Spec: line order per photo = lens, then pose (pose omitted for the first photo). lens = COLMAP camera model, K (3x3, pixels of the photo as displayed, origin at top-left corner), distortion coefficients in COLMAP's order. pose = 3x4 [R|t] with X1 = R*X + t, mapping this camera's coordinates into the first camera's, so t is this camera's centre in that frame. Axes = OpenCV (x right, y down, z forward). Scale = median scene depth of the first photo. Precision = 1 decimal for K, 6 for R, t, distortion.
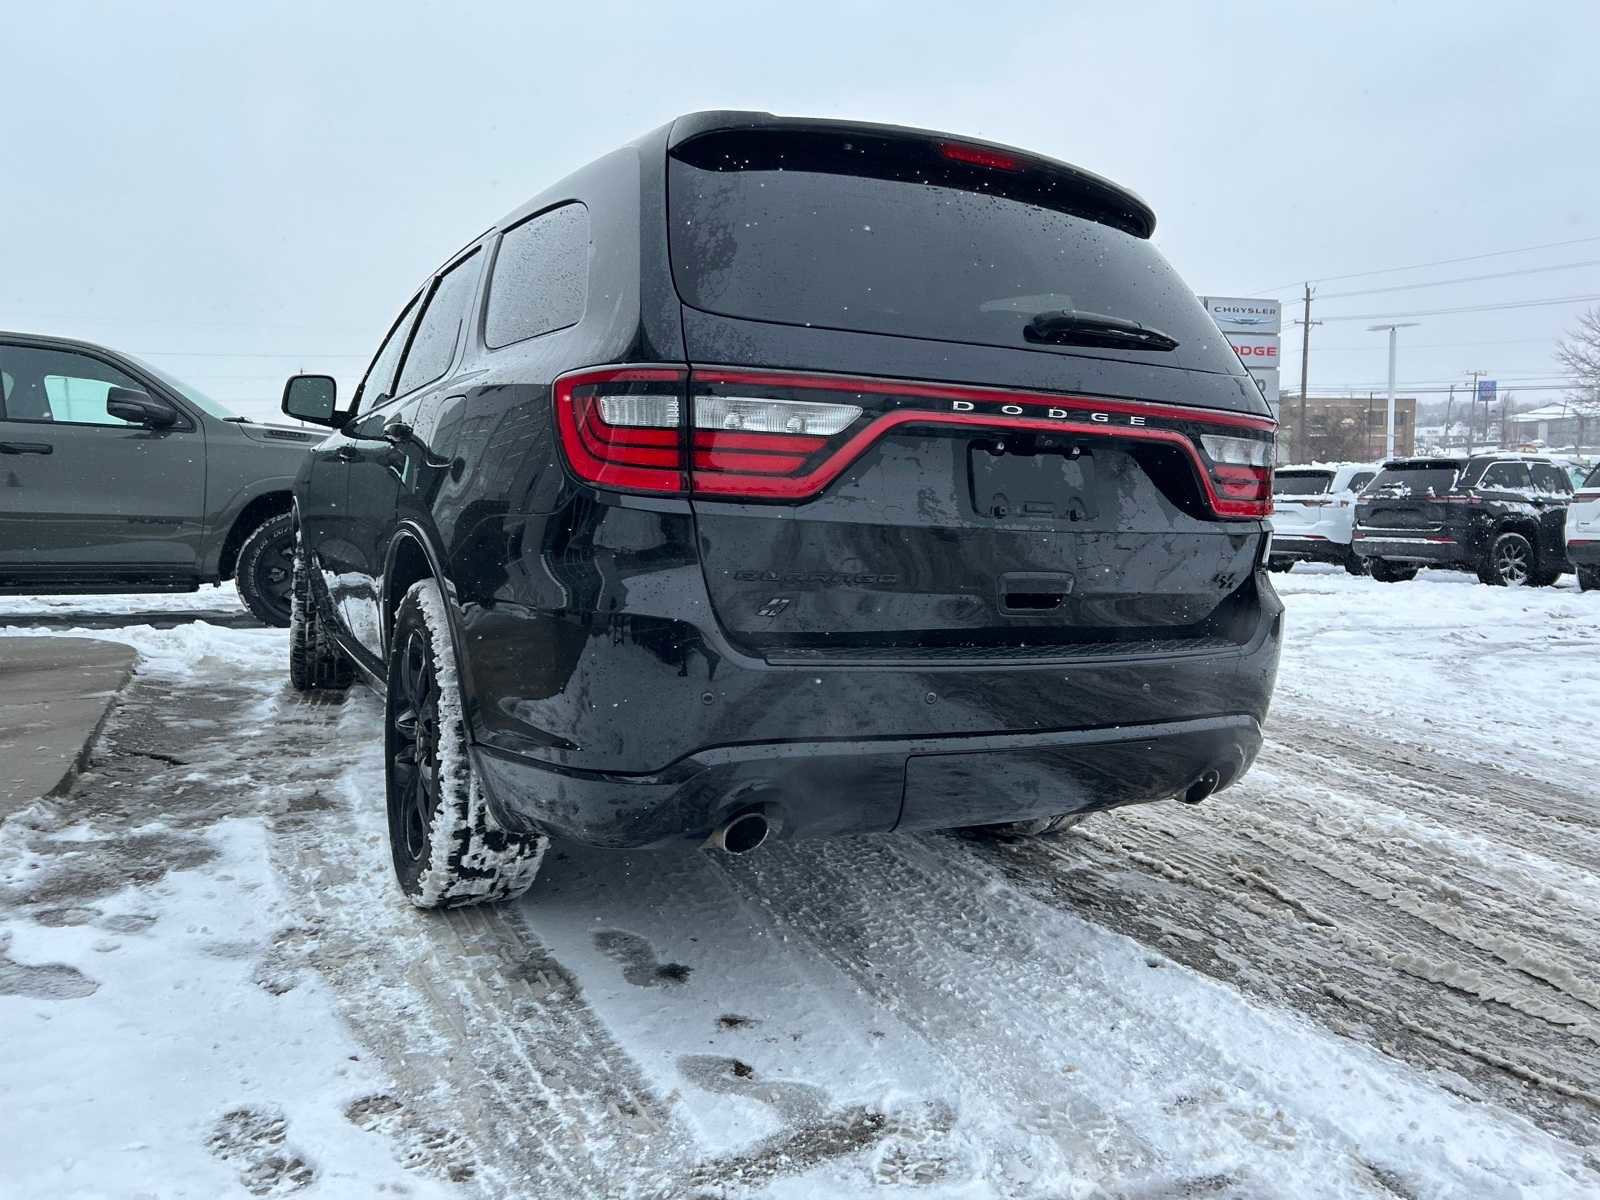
lens RADIAL K [[1216.6, 0, 805.1], [0, 1216.6, 587.0], [0, 0, 1]] dist [0.046317, -0.046368]
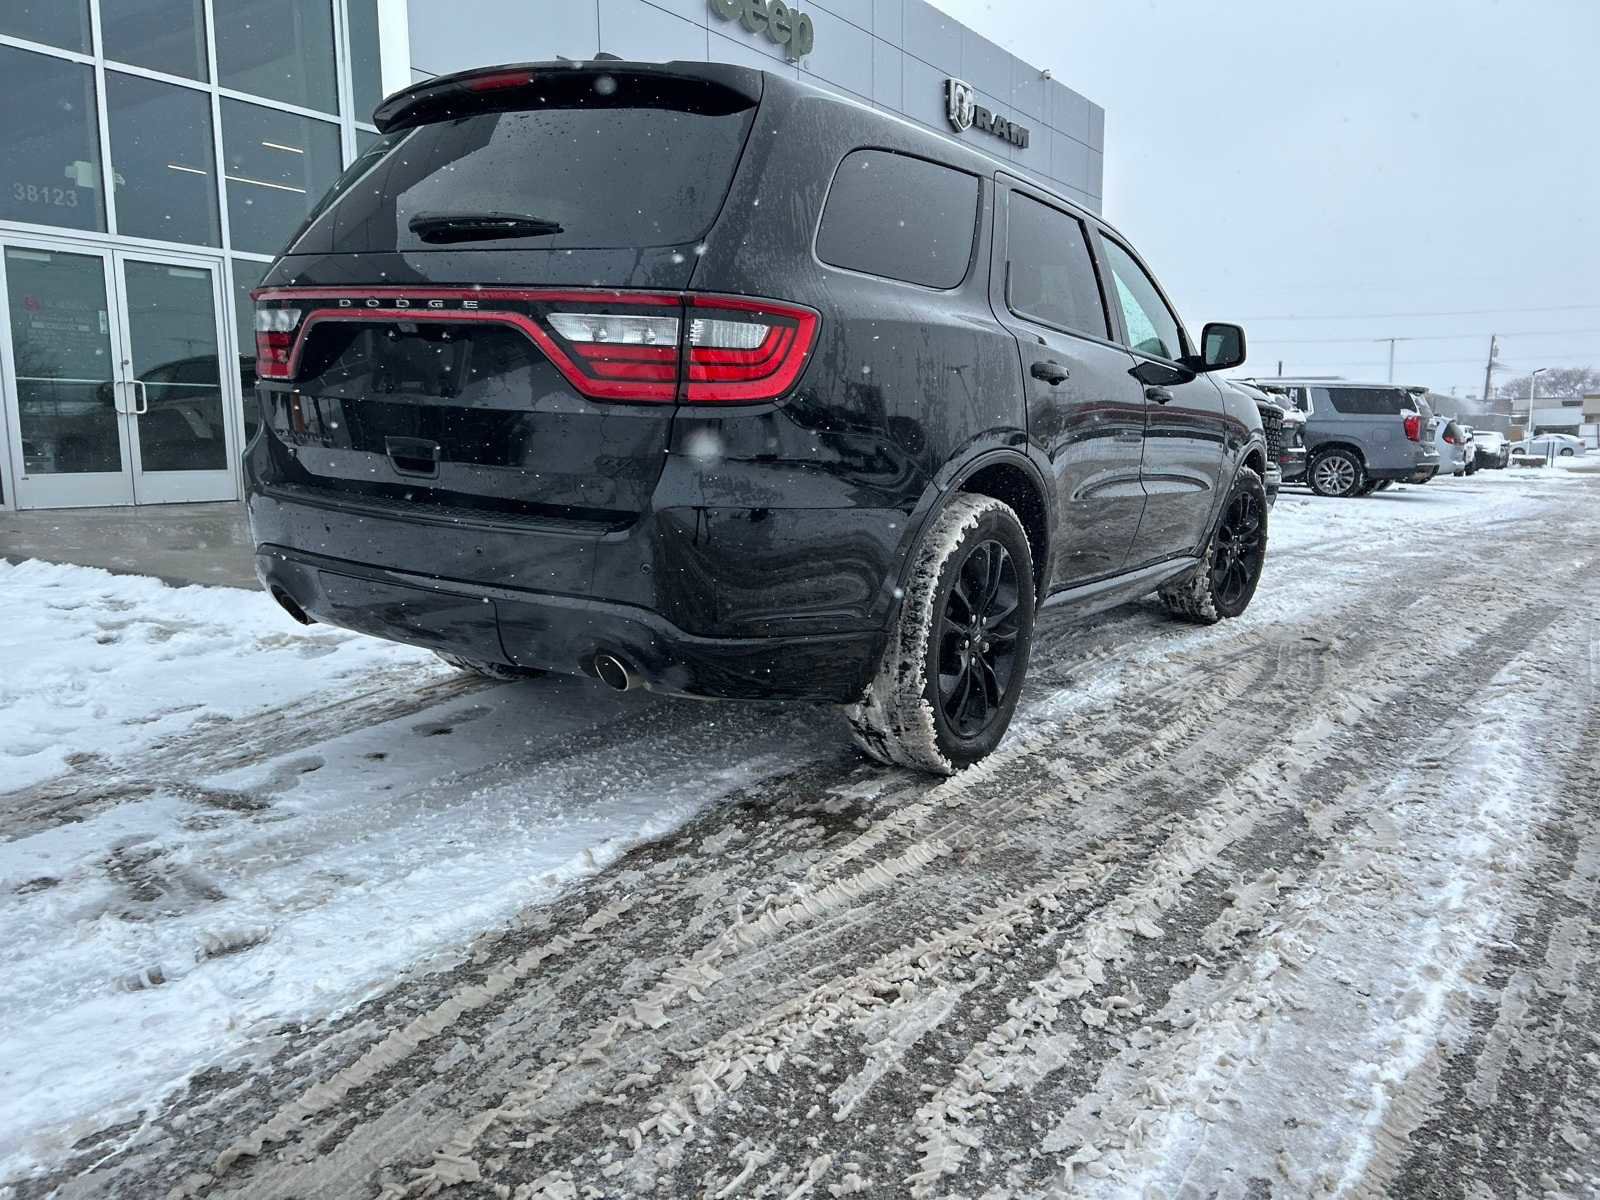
lens RADIAL K [[1216.6, 0, 811.2], [0, 1216.6, 602.2], [0, 0, 1]] dist [0.051411, -0.056541]
pose [[0.507056, 0.130815, -0.851928, 1.350467], [-0.093757, 0.990921, 0.096355, -0.005677], [0.856799, 0.031017, 0.514717, 0.678280]]
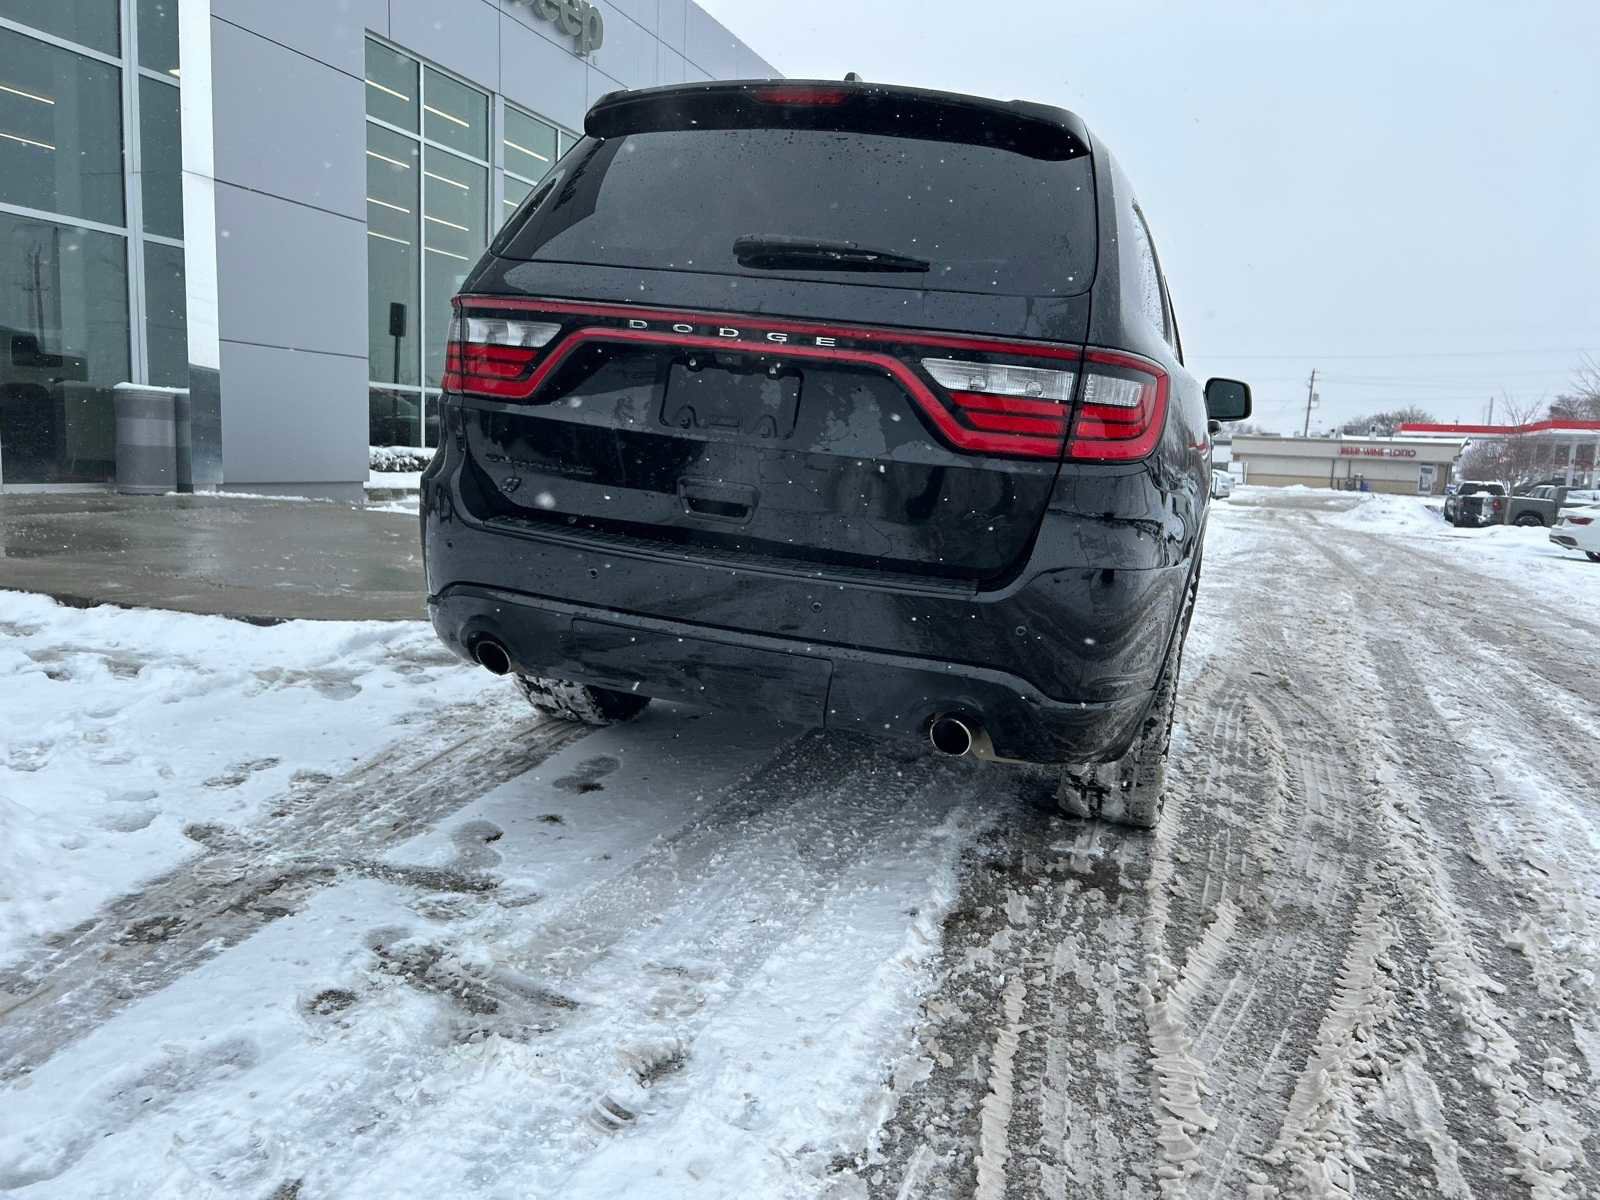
lens RADIAL K [[1217.8, 0, 811.0], [0, 1217.8, 608.0], [0, 0, 1]] dist [0.044682, -0.046626]
pose [[0.696647, 0.141088, -0.703404, 0.970479], [-0.131208, 0.988991, 0.068423, 0.014462], [0.705314, 0.044626, 0.707489, 0.273431]]
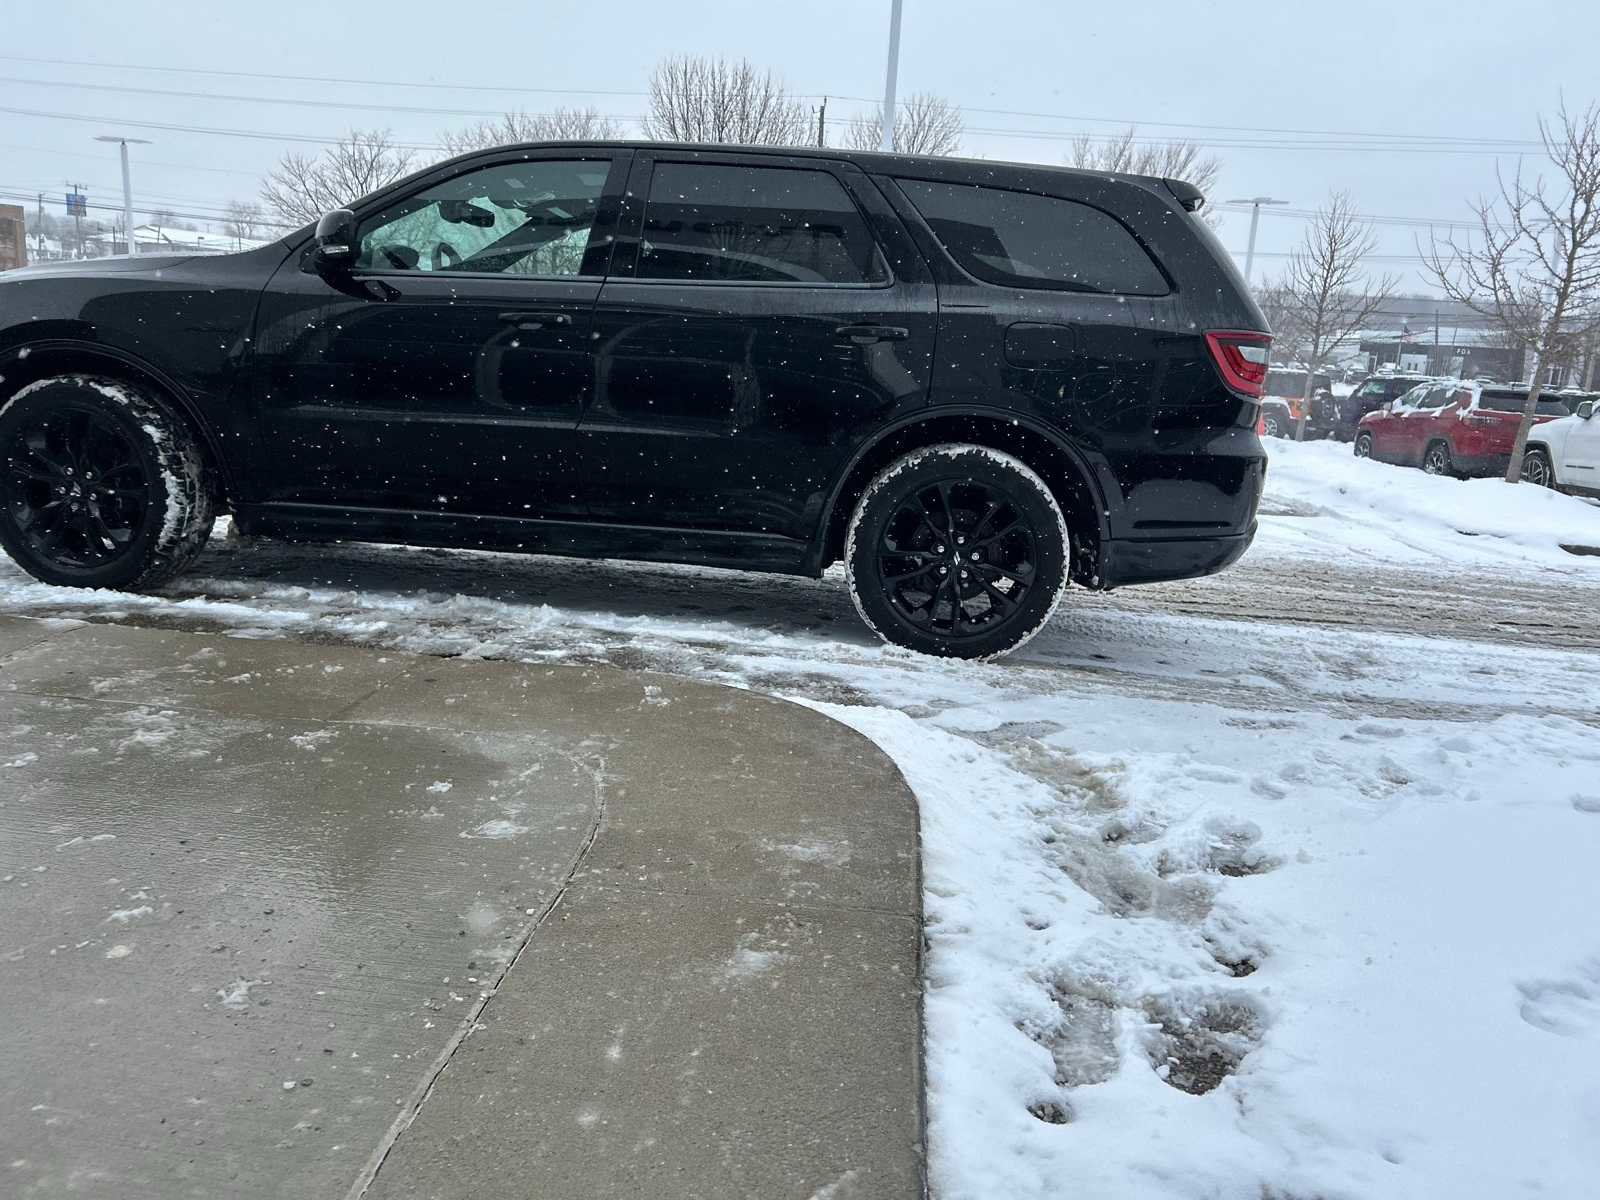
lens RADIAL K [[1216.6, 0, 811.2], [0, 1216.6, 602.2], [0, 0, 1]] dist [0.051411, -0.056541]
pose [[0.486541, -0.151900, 0.860351, -1.965955], [0.018525, 0.986341, 0.163668, -0.070275], [-0.873461, -0.063693, 0.482710, 0.542445]]
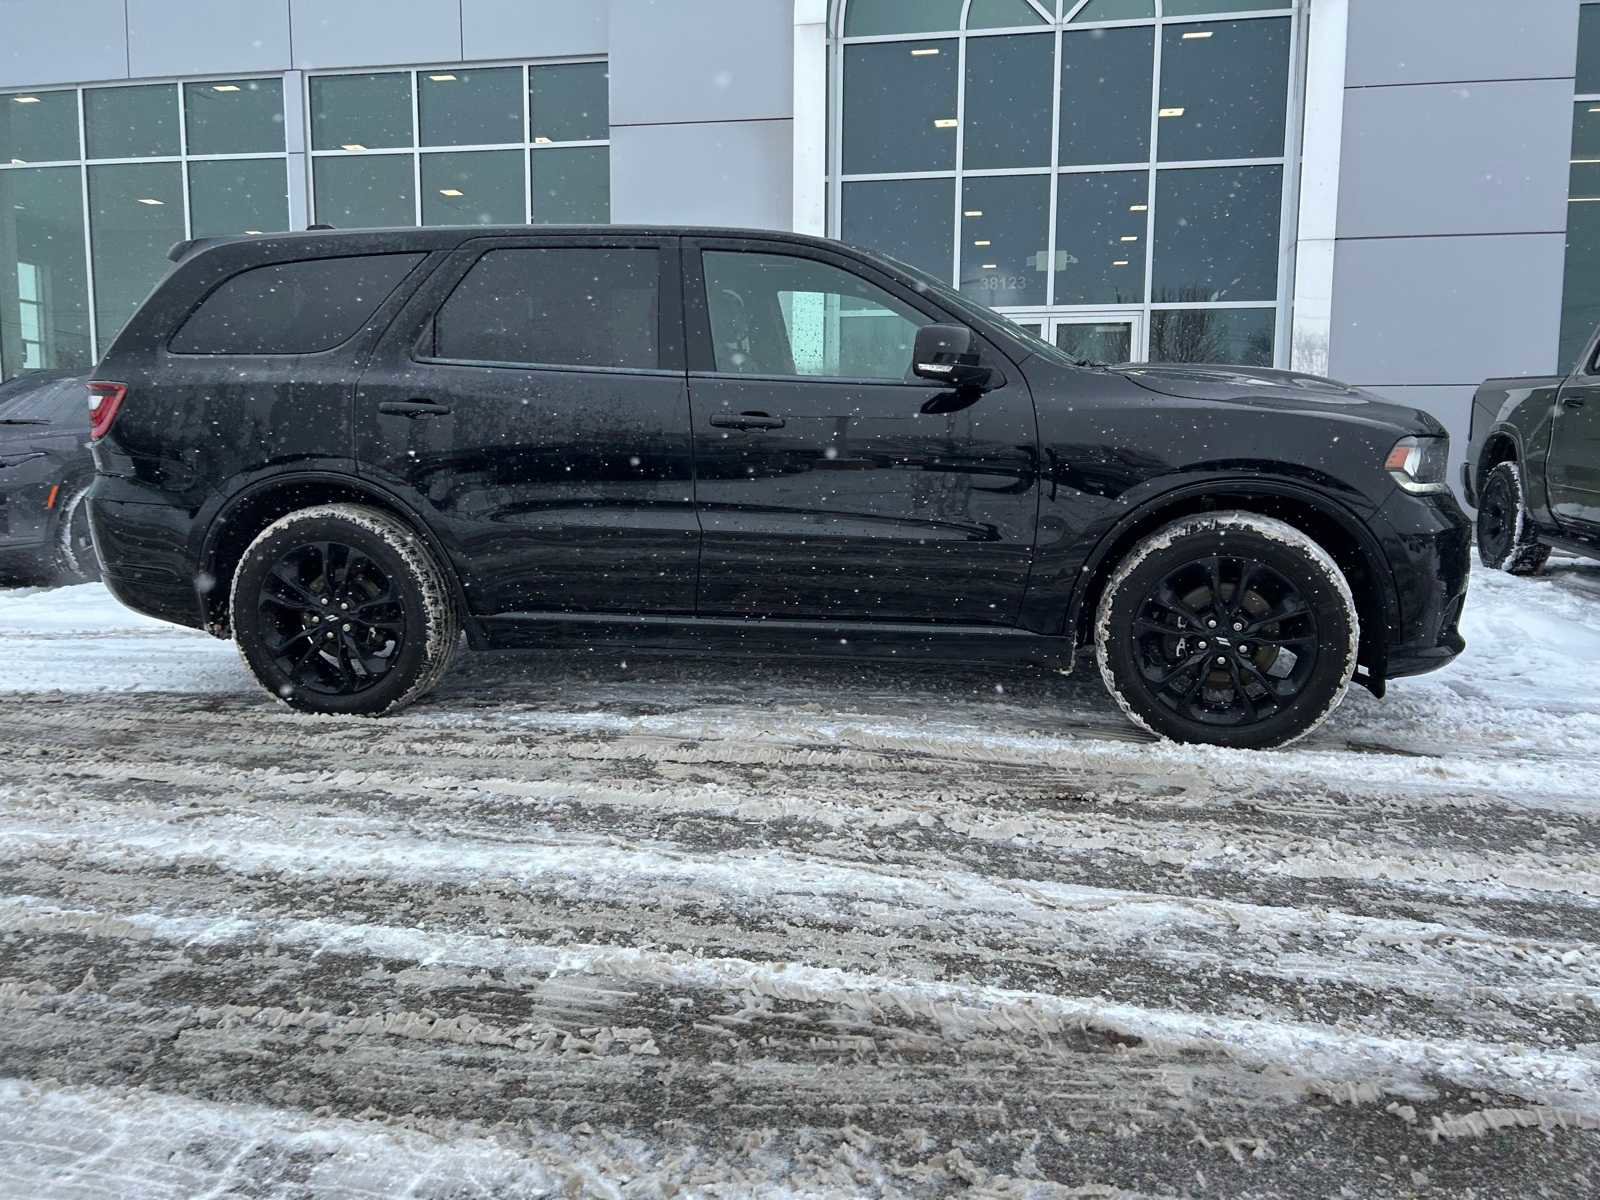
lens RADIAL K [[1212.0, 0, 805.6], [0, 1212.0, 588.1], [0, 0, 1]] dist [0.047298, -0.049701]
pose [[-0.599930, 0.092430, -0.794695, 1.269046], [-0.079520, 0.981496, 0.174188, -0.252773], [0.796091, 0.167695, -0.581479, 3.094185]]
